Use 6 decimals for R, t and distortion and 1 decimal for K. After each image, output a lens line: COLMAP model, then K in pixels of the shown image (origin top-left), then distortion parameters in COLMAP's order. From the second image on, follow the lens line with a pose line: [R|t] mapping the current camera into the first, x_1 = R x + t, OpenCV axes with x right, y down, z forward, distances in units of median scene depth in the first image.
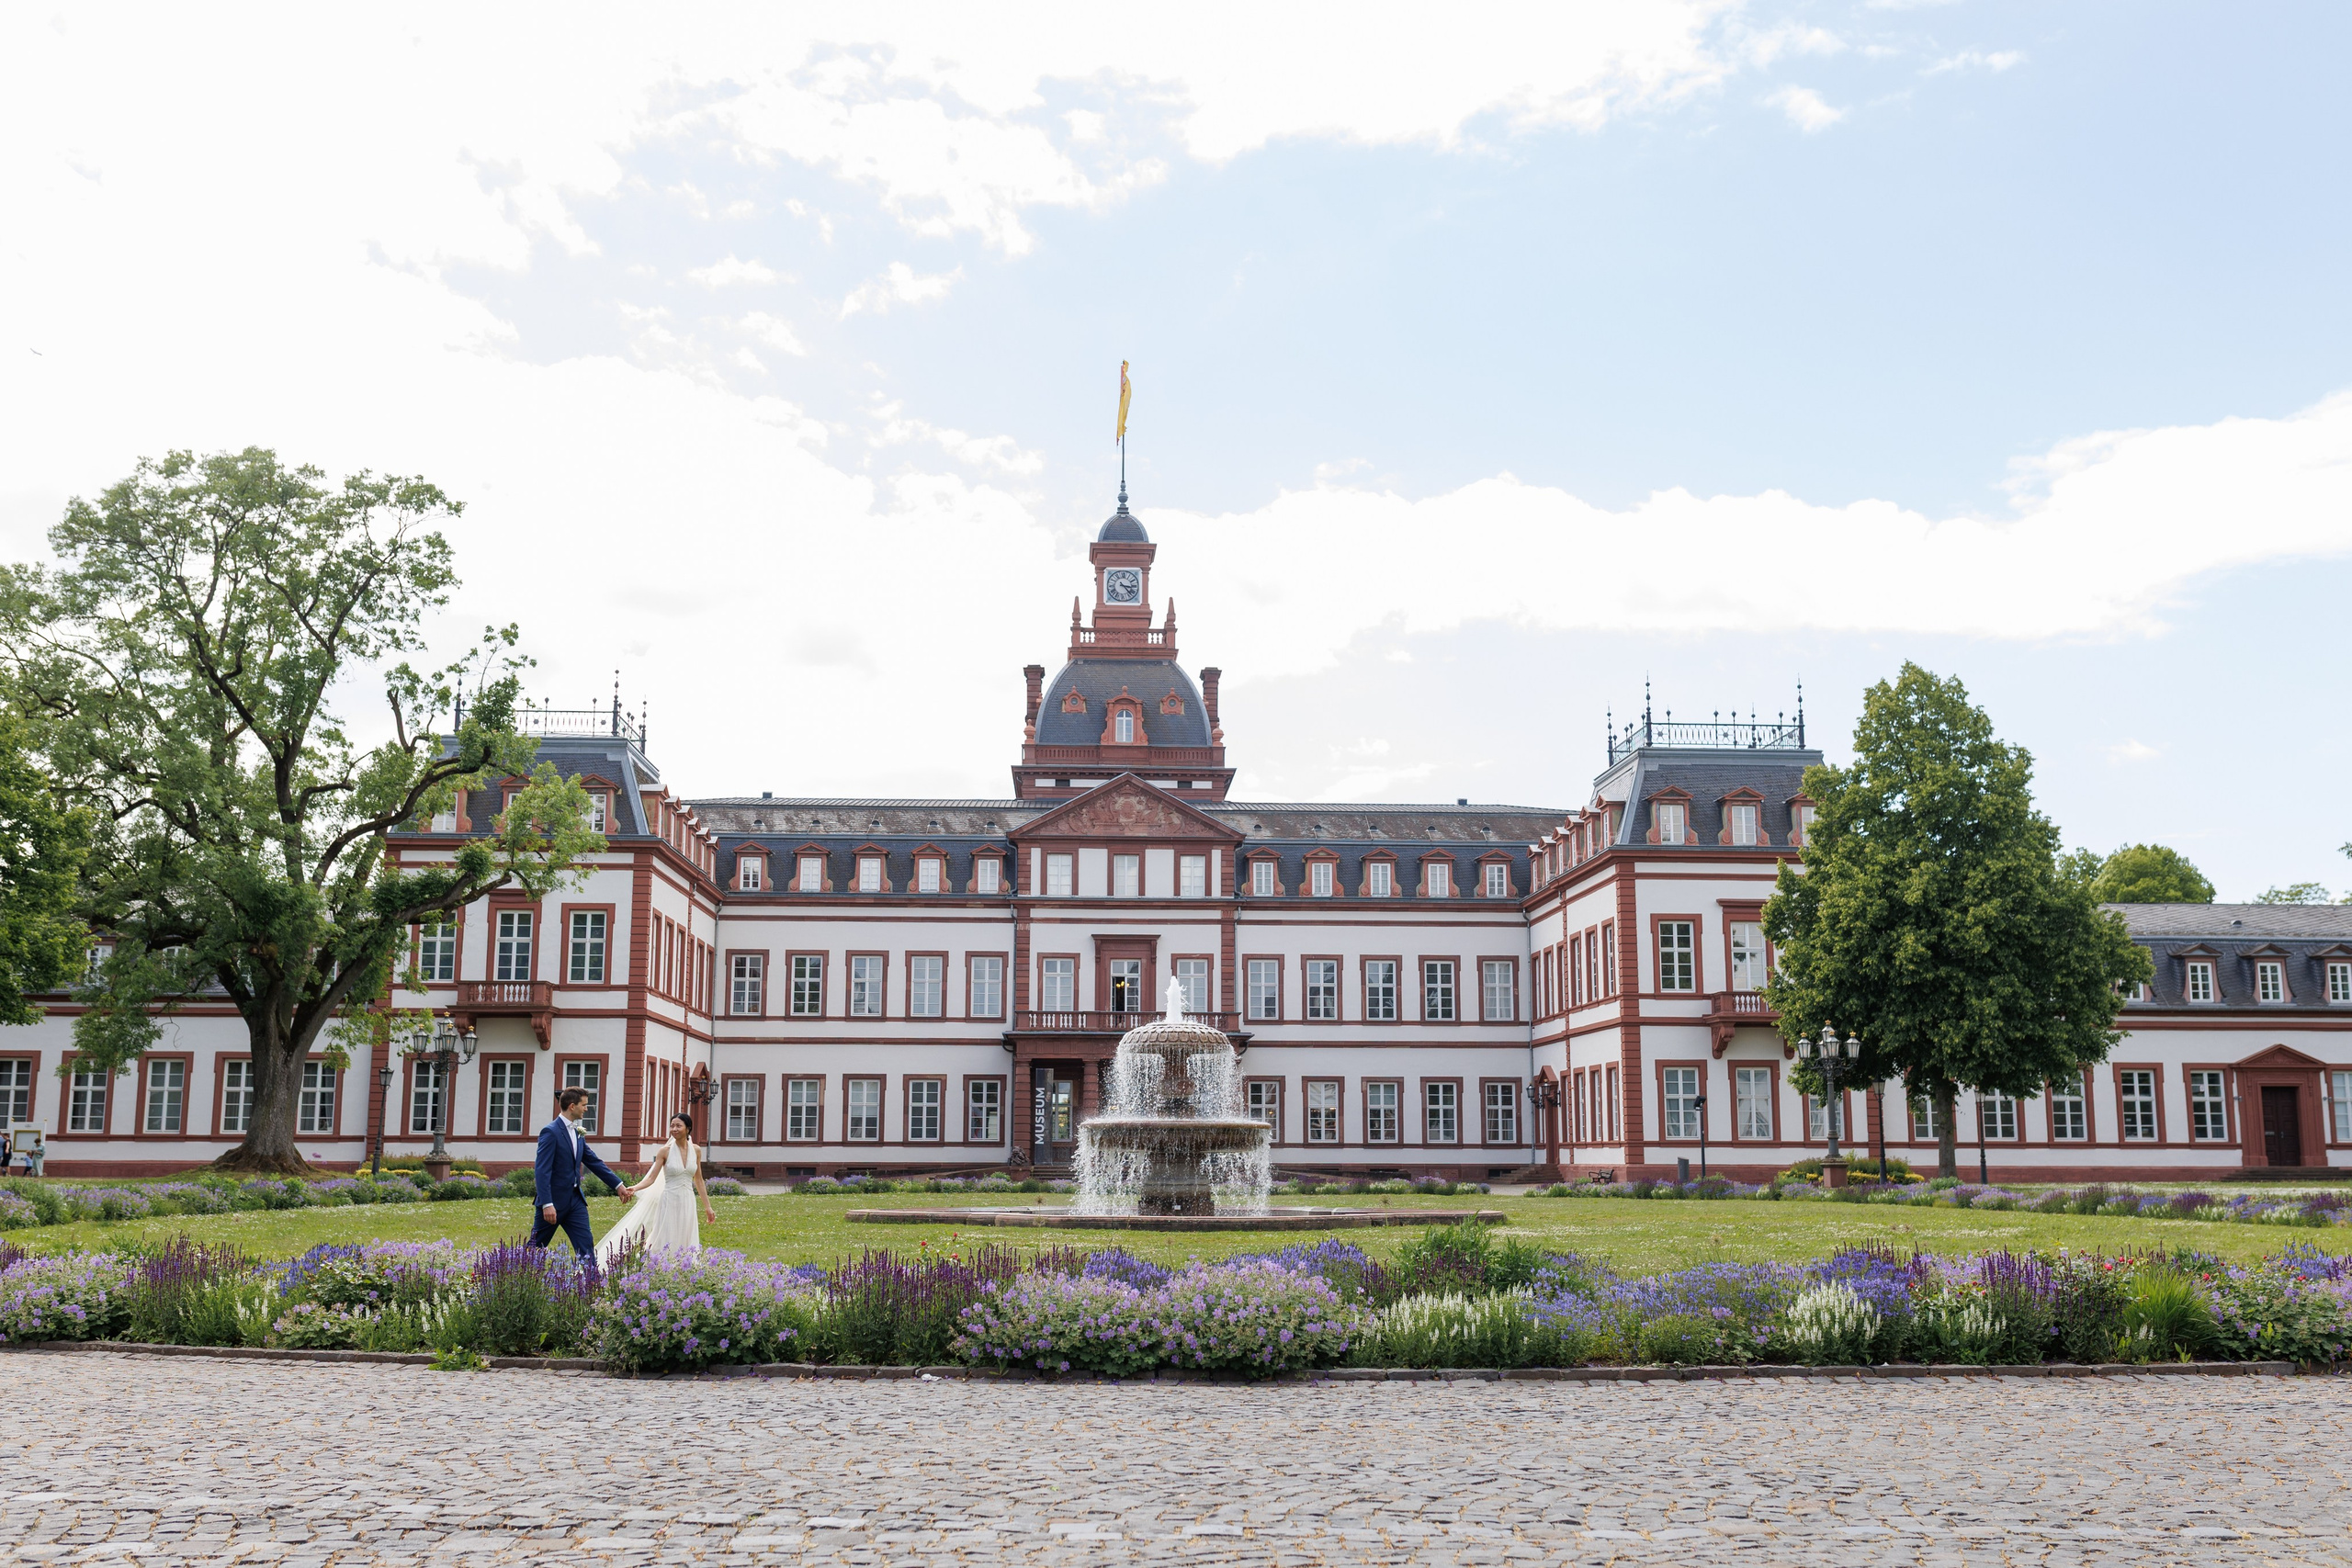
lens RADIAL K [[2284.5, 0, 1175.2], [0, 2284.5, 774.7], [0, 0, 1]] dist [-0.000868, 0.000000]
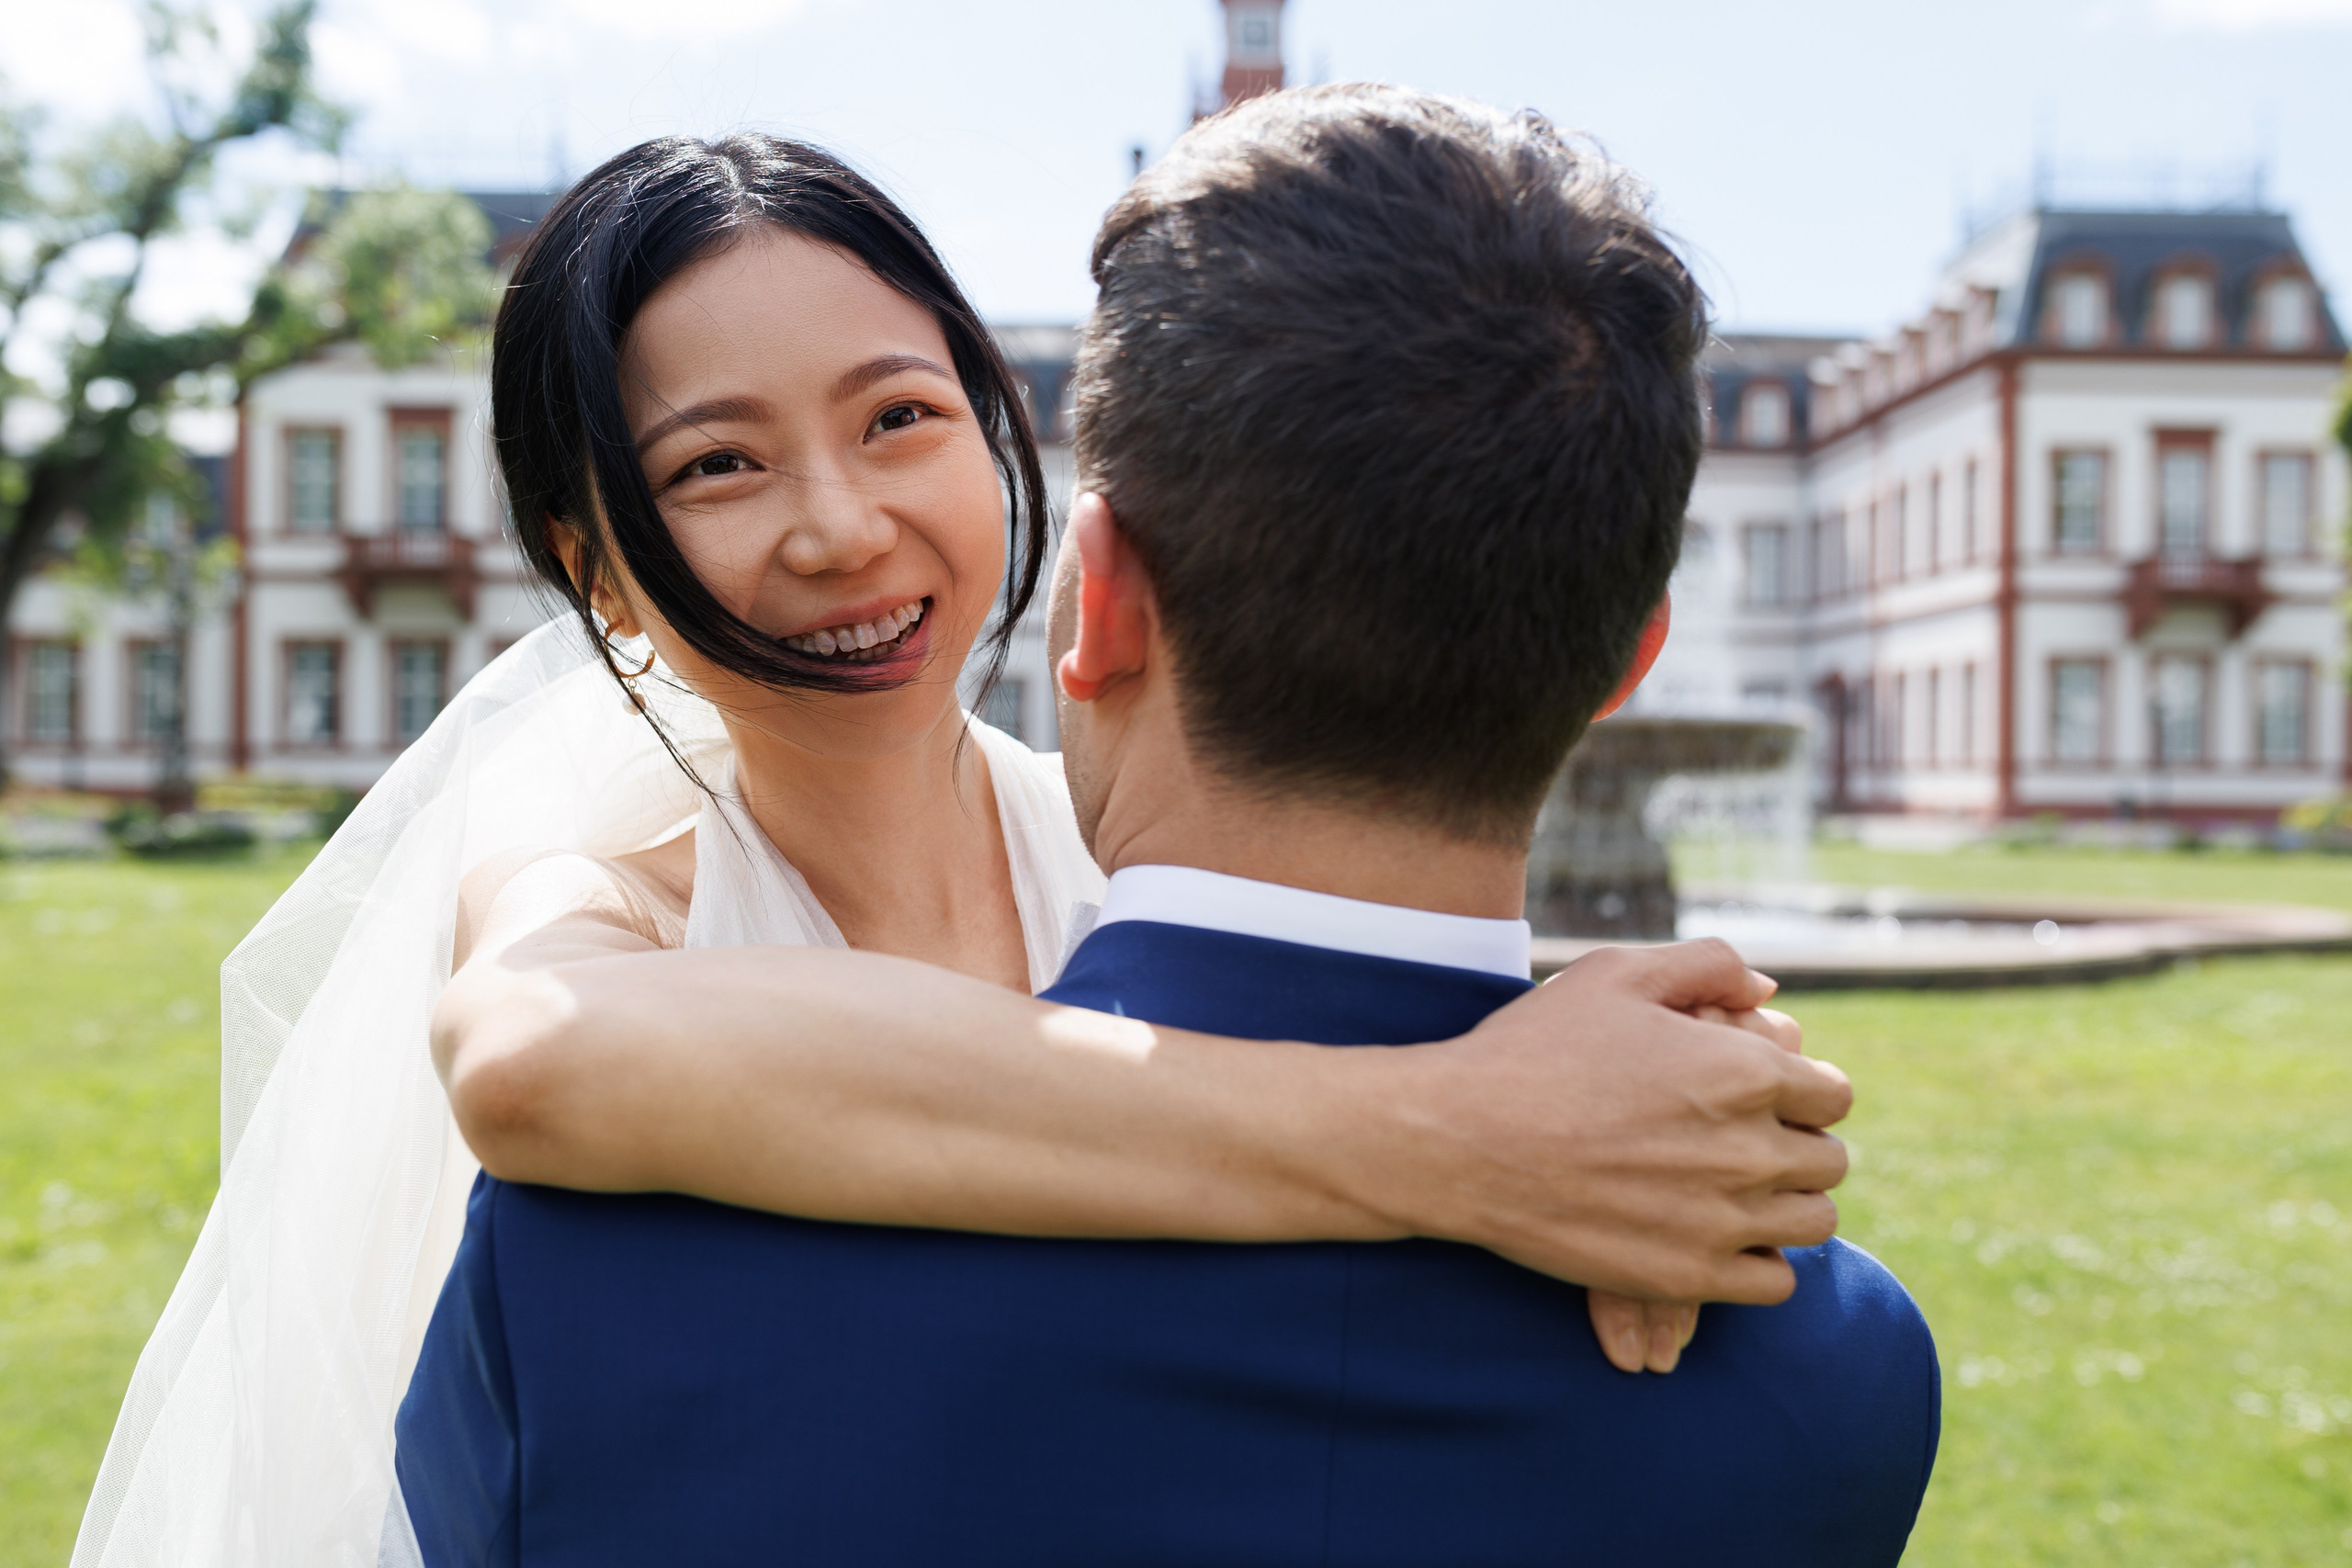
lens RADIAL K [[2236.7, 0, 1159.5], [0, 2236.7, 764.0], [0, 0, 1]] dist [0.002290, 0.000000]
pose [[0.999860, 0.004857, -0.015983, -0.045239], [-0.002281, 0.987535, 0.157384, 0.046037], [0.016549, -0.157326, 0.987408, 0.275599]]
